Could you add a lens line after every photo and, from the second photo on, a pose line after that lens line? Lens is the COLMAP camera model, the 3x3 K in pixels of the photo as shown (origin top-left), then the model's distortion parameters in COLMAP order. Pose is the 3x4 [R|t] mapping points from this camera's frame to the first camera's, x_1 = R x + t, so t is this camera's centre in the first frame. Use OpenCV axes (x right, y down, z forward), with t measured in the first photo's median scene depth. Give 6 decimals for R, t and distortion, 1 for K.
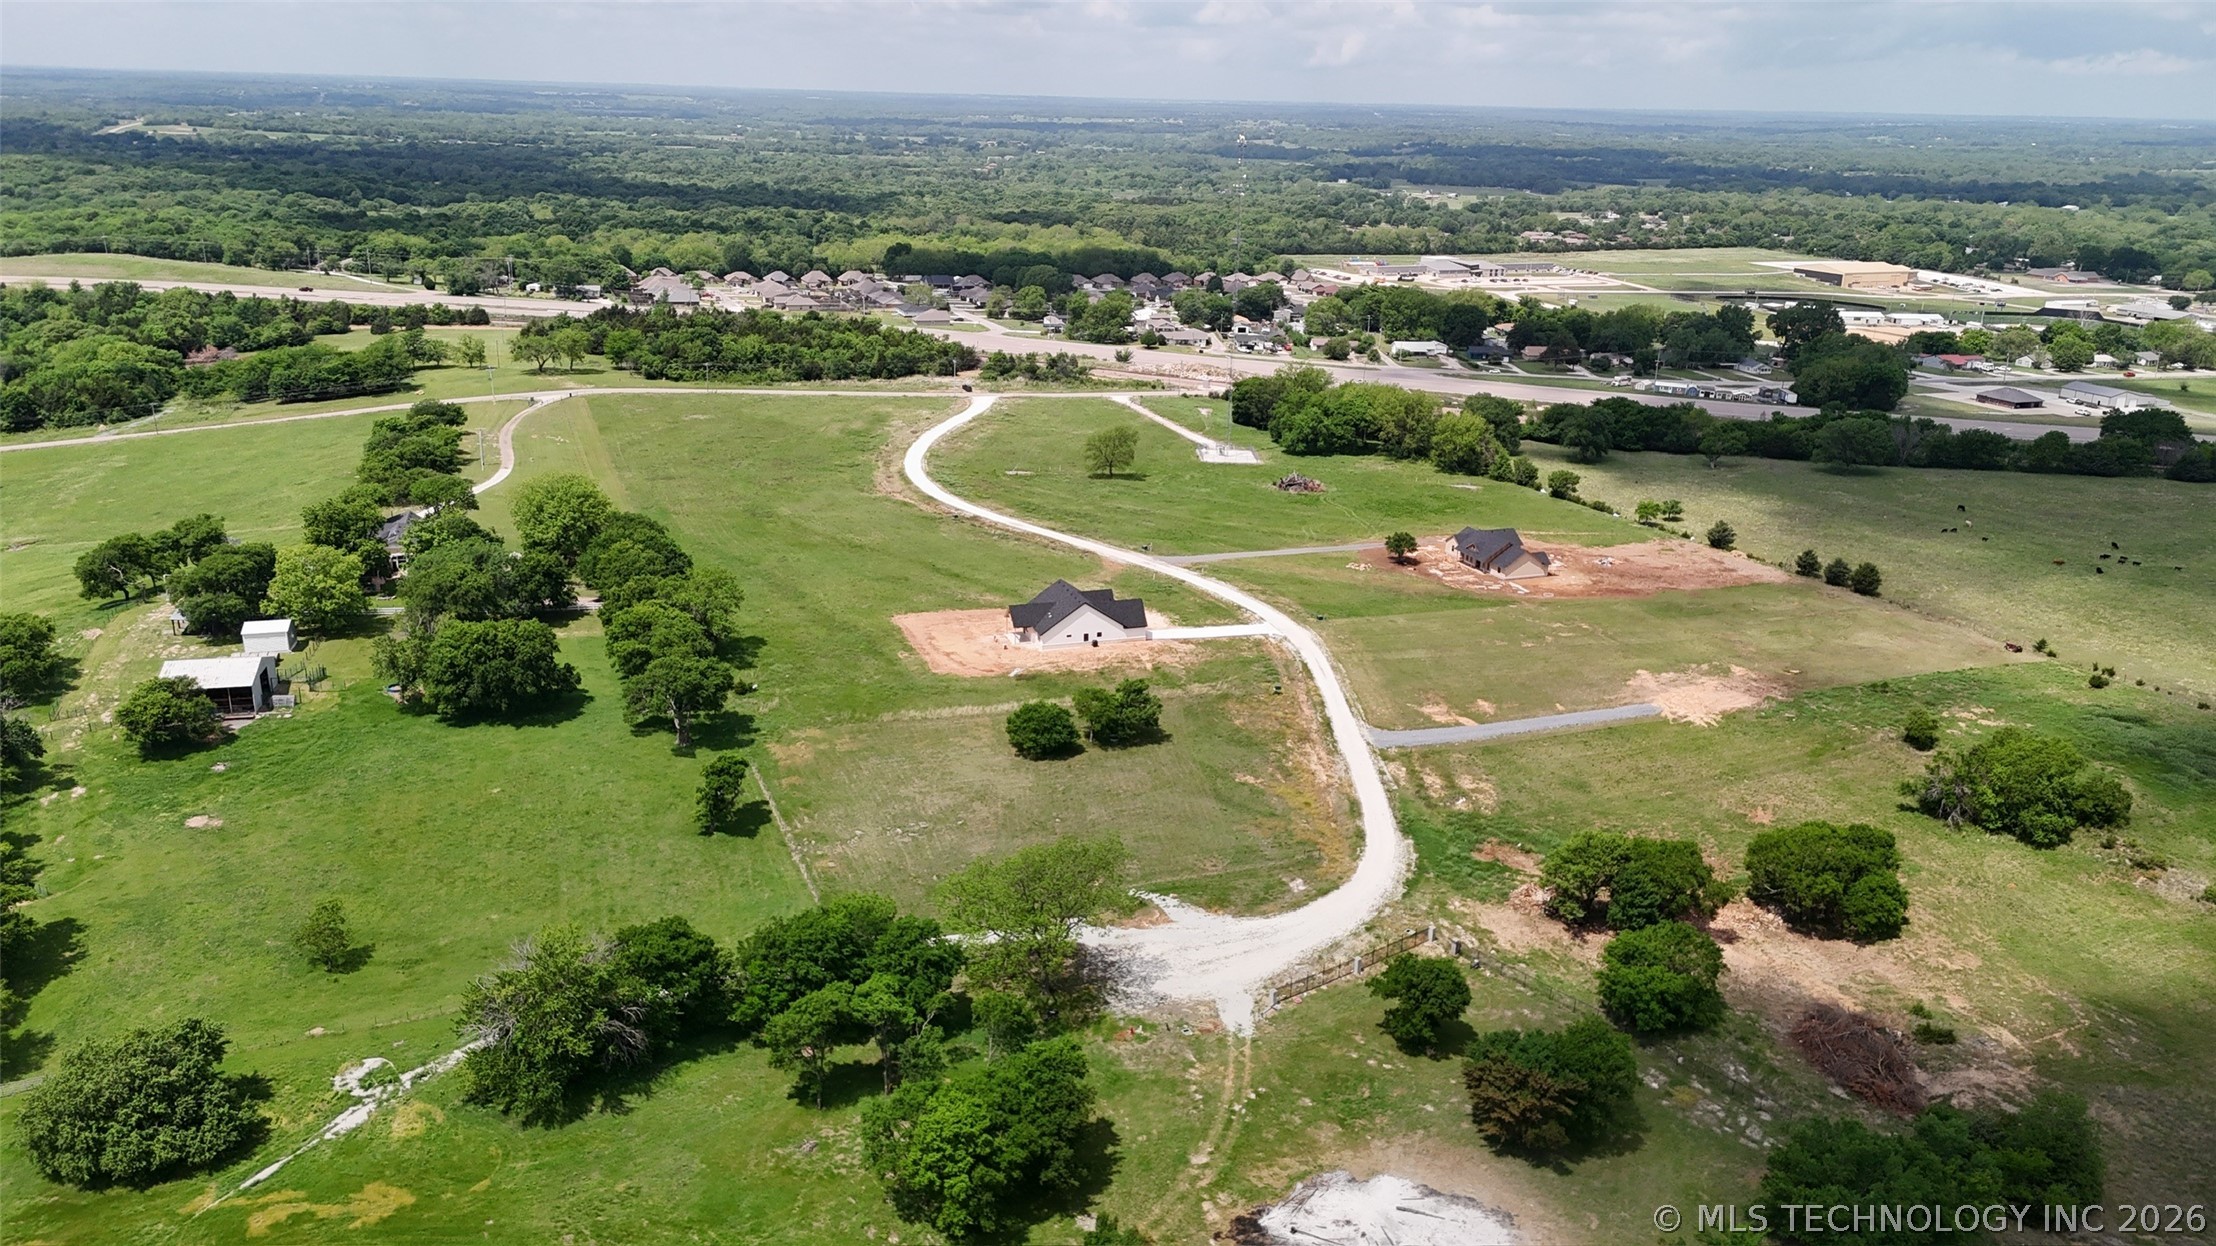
lens RADIAL K [[1618.0, 0, 1105.0], [0, 1618.0, 624.5], [0, 0, 1]] dist [0.081402, -0.076075]
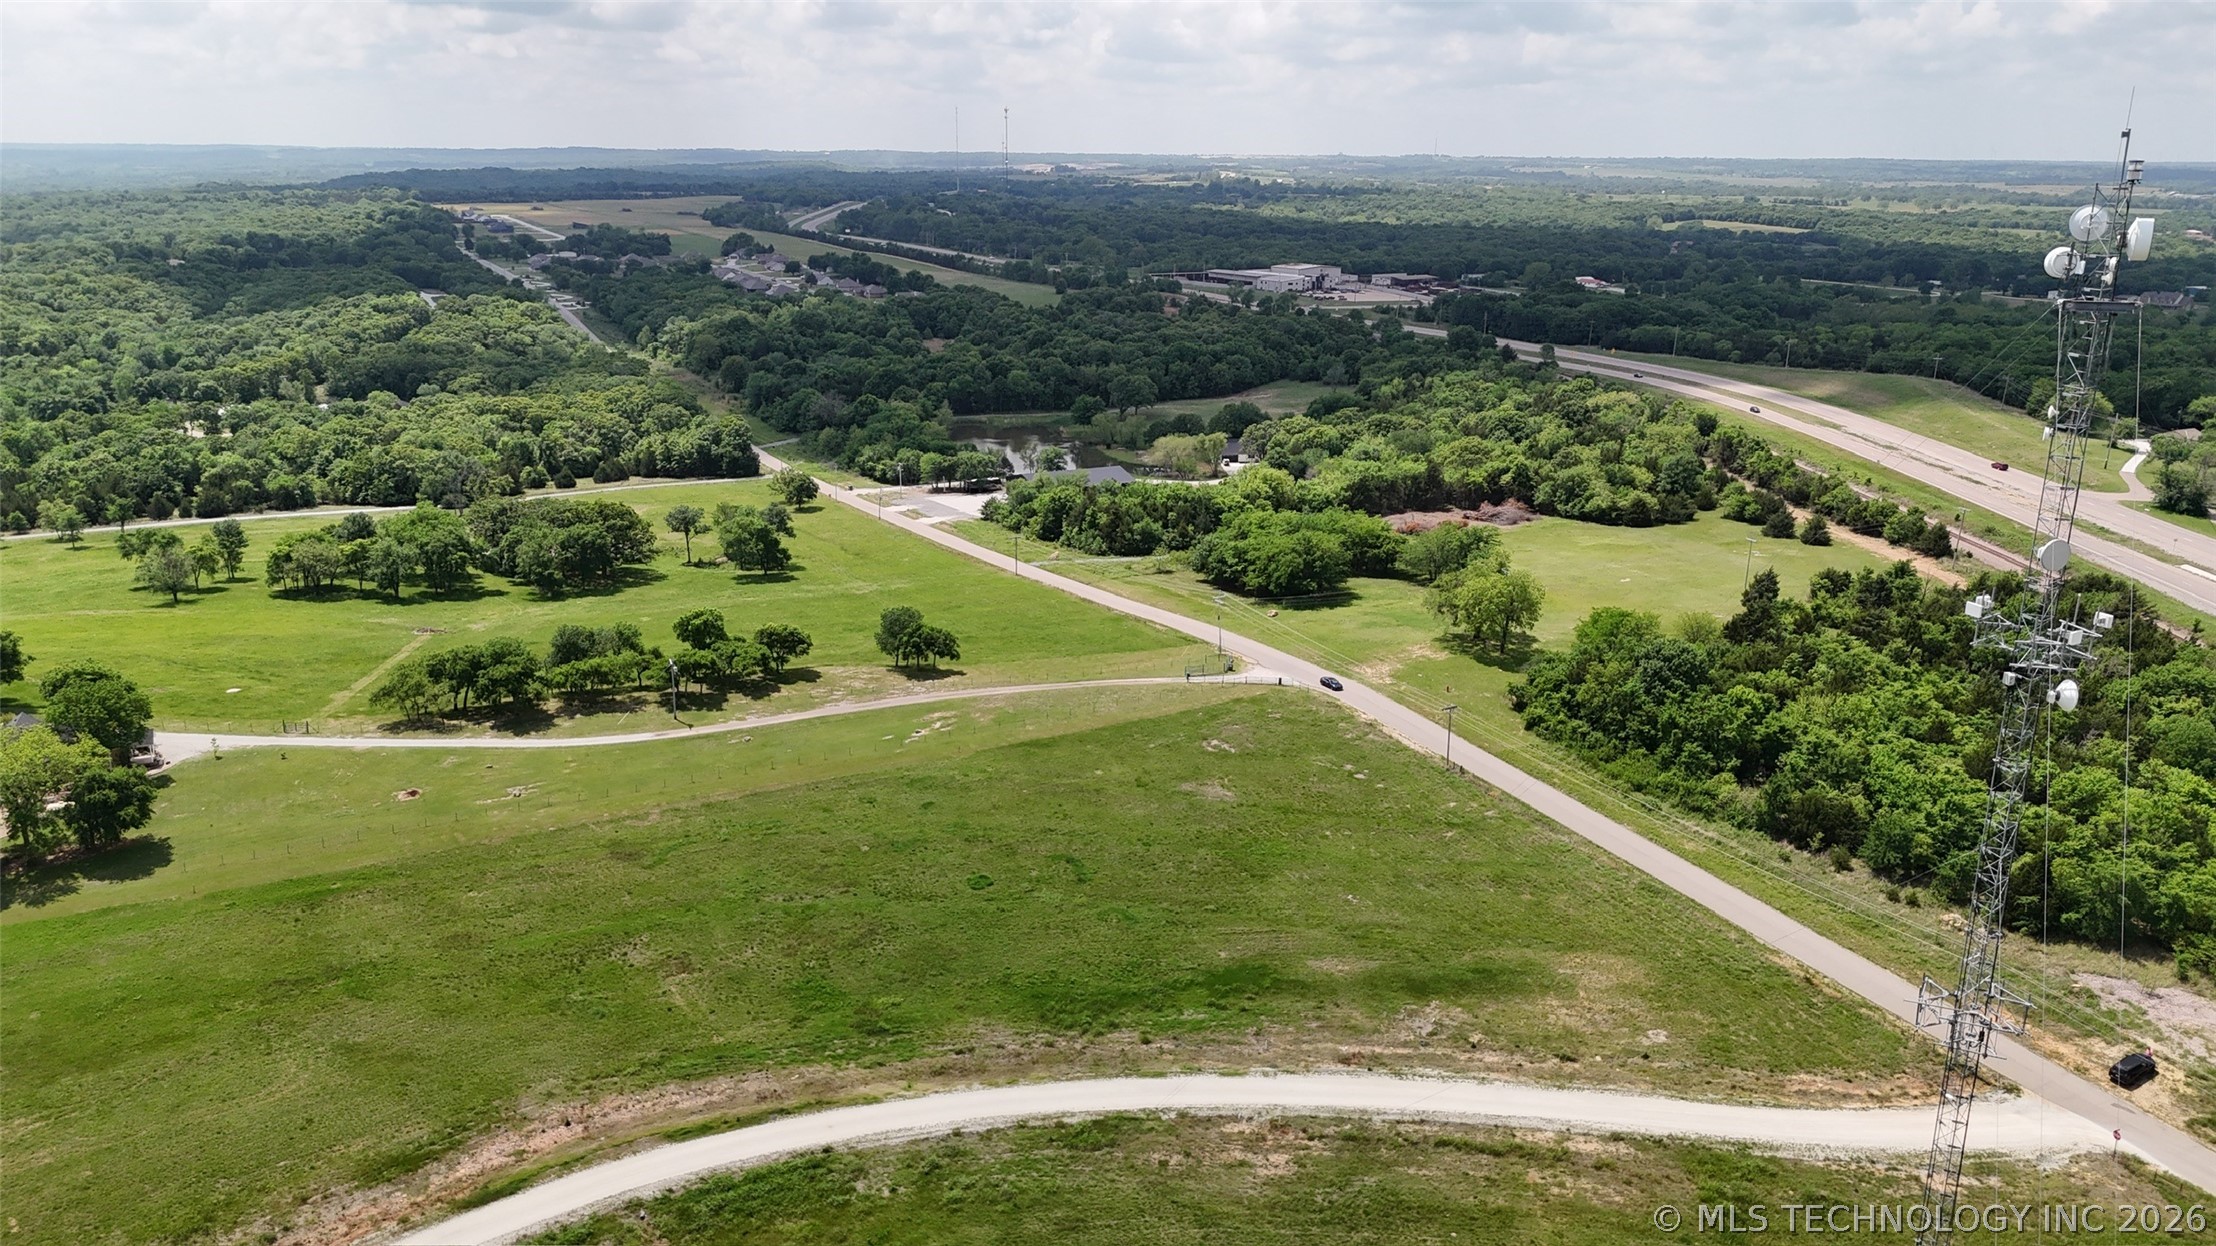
lens RADIAL K [[1618.0, 0, 1105.0], [0, 1618.0, 627.9], [0, 0, 1]] dist [0.081402, -0.076075]
pose [[0.117602, 0.256191, -0.959446, 0.184719], [-0.313769, 0.926242, 0.208865, -0.262855], [0.942188, 0.276481, 0.189313, 0.879470]]
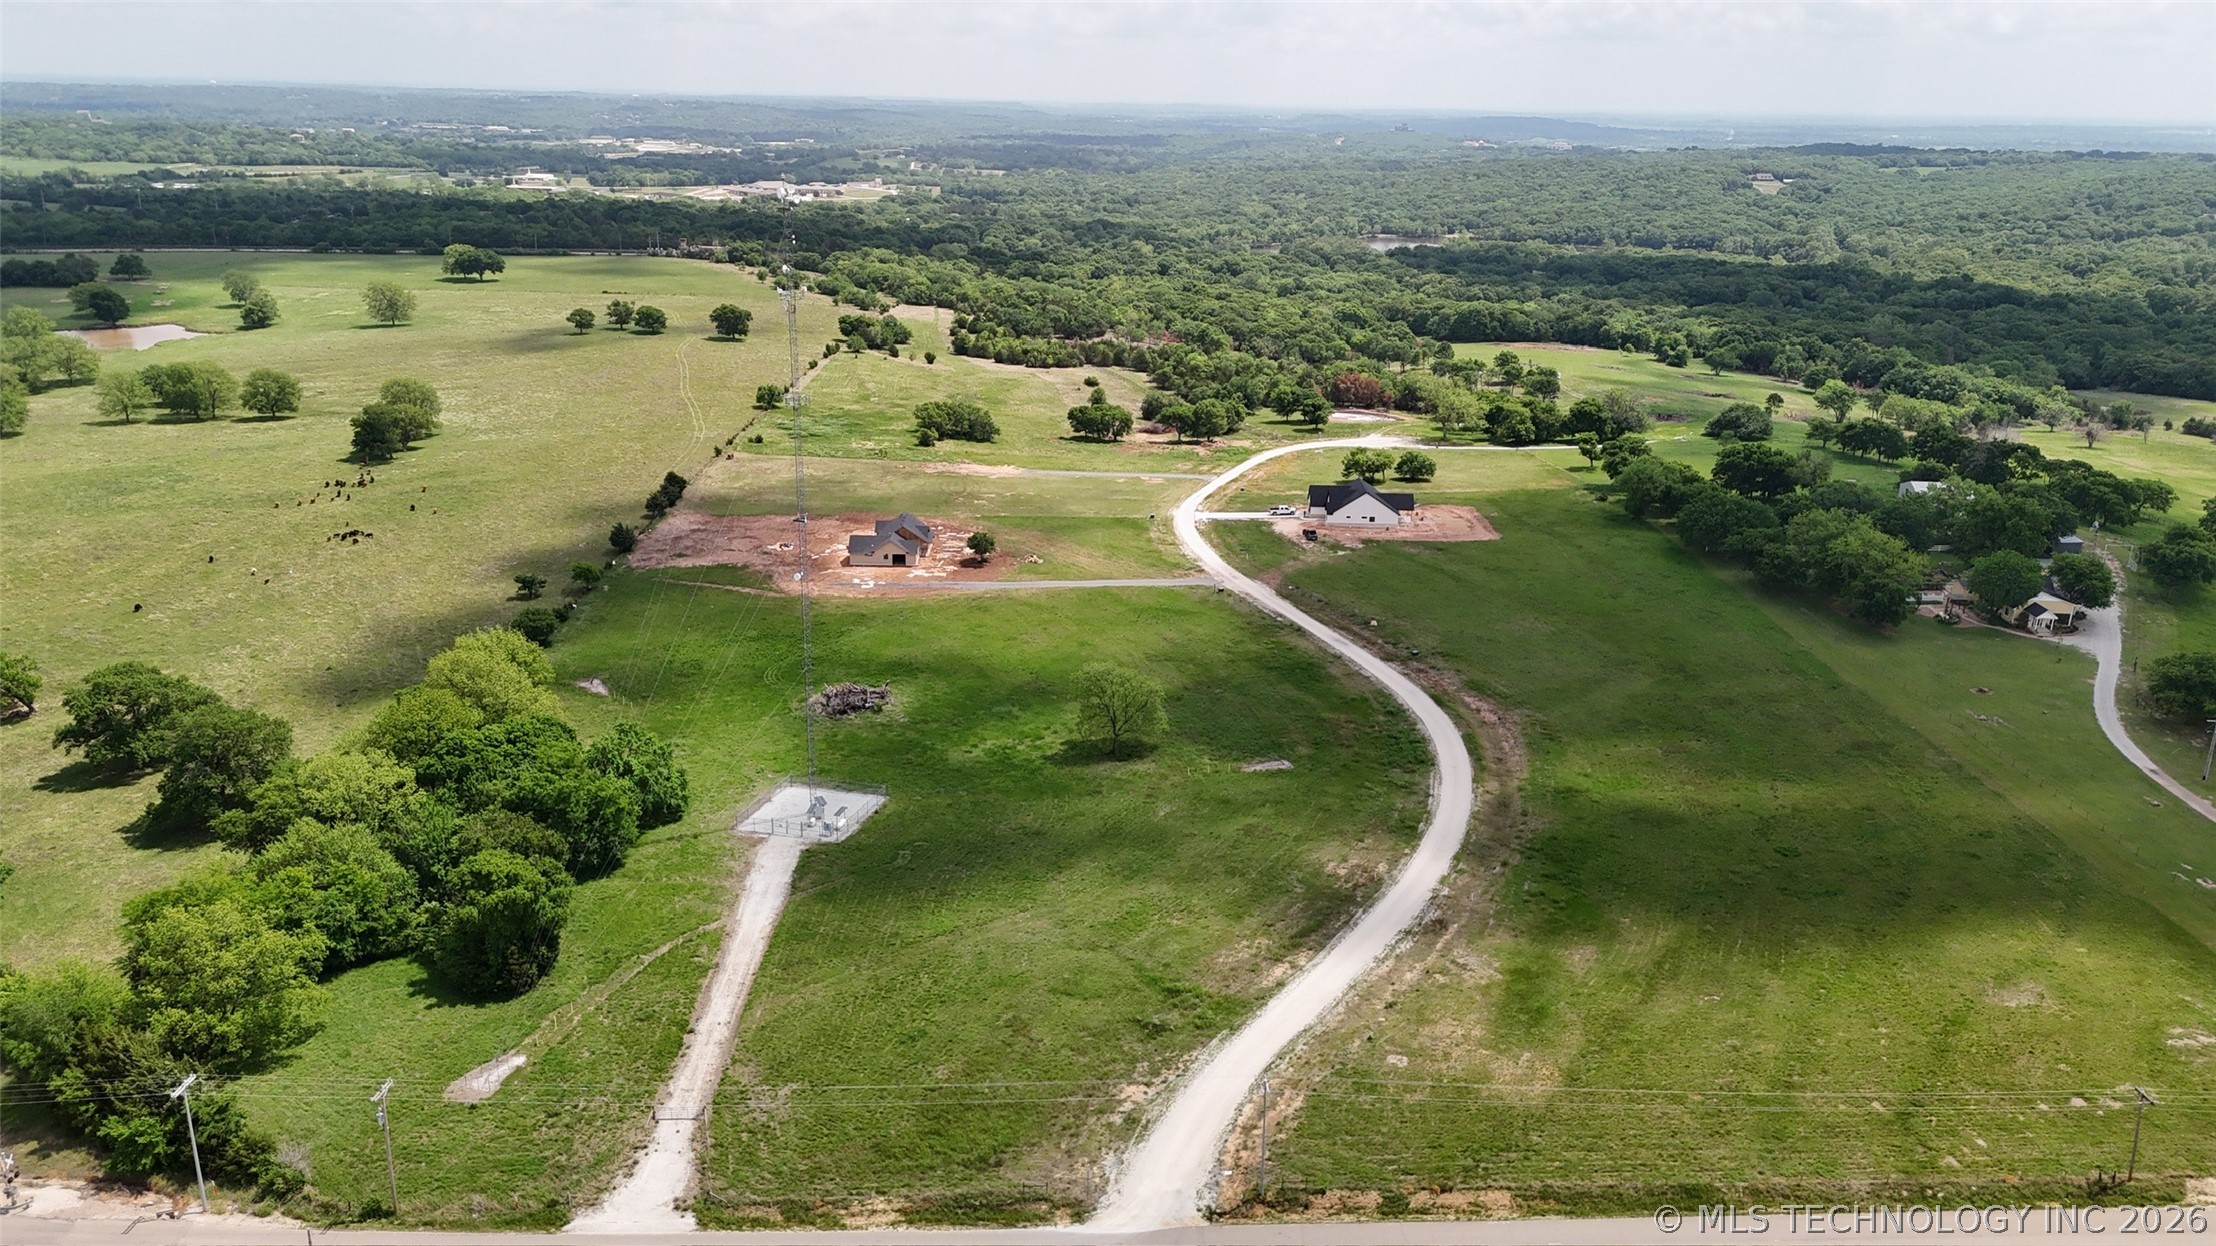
lens RADIAL K [[1618.0, 0, 1108.7], [0, 1618.0, 618.8], [0, 0, 1]] dist [0.081402, -0.076075]
pose [[-0.935641, -0.143070, 0.322657, -0.166610], [0.073830, 0.814605, 0.575297, -0.444245], [-0.345146, 0.562093, -0.751615, 1.332606]]
